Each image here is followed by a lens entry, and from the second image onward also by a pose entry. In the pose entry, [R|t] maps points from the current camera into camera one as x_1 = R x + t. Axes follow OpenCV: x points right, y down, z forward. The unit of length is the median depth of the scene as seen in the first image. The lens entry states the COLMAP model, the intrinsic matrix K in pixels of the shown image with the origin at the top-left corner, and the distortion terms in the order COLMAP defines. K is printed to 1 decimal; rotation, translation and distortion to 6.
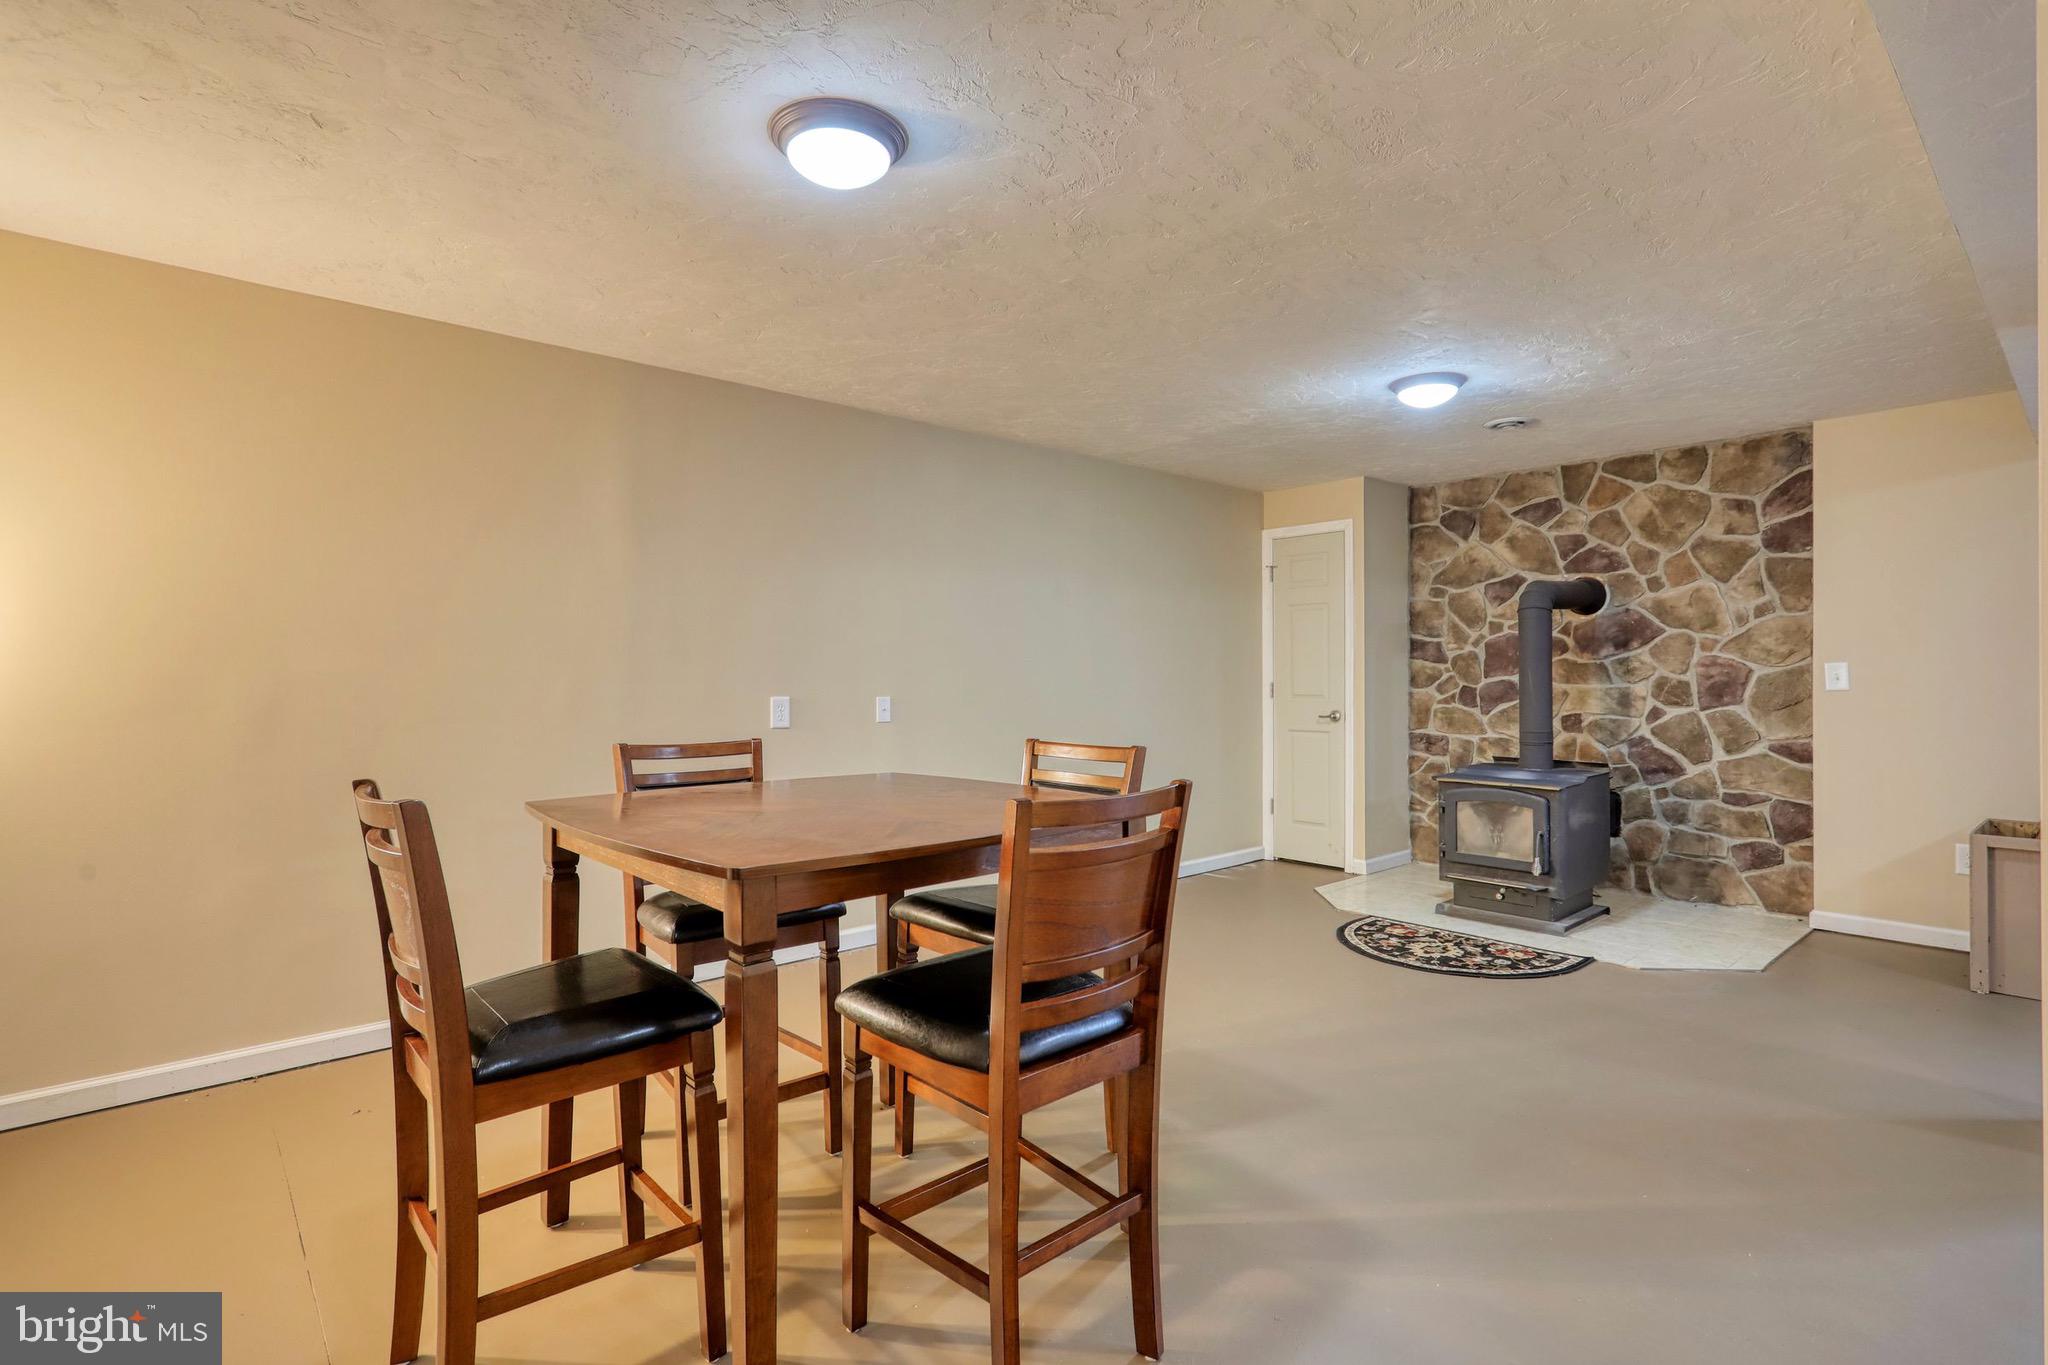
lens RADIAL K [[977.4, 0, 1024.0], [0, 977.4, 685.9], [0, 0, 1]] dist [-0.002977, 0.003101]
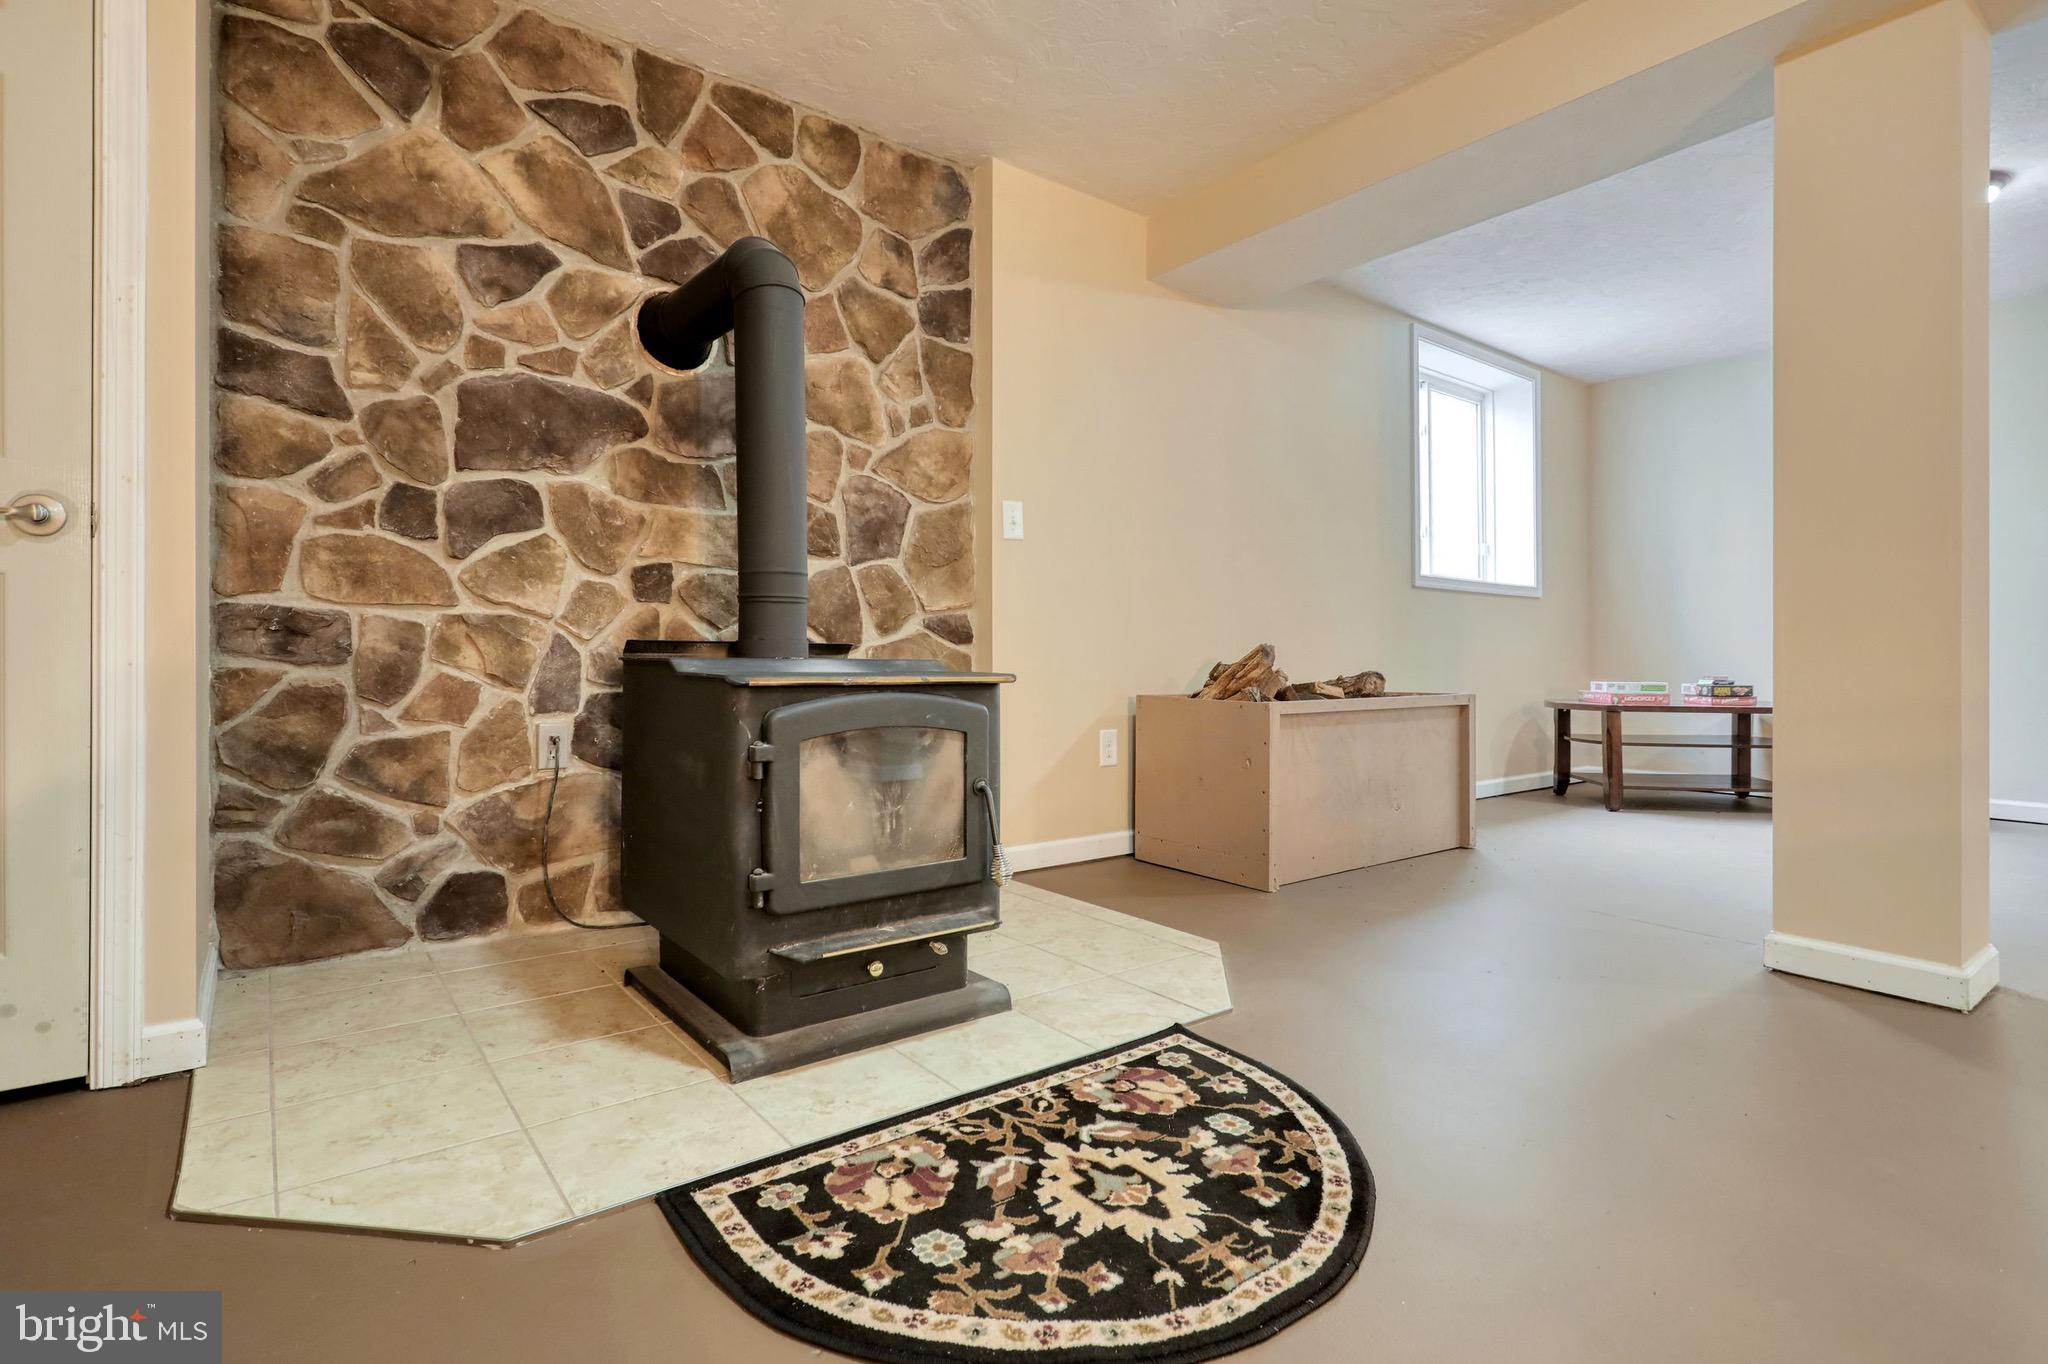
lens RADIAL K [[977.4, 0, 951.2], [0, 977.4, 662.6], [0, 0, 1]] dist [-0.002977, 0.003101]
pose [[0.082765, 0.004505, 0.996559, 0.087039], [0.007715, 0.999957, -0.005161, 0.085249], [-0.996539, 0.008115, 0.082727, 0.842820]]
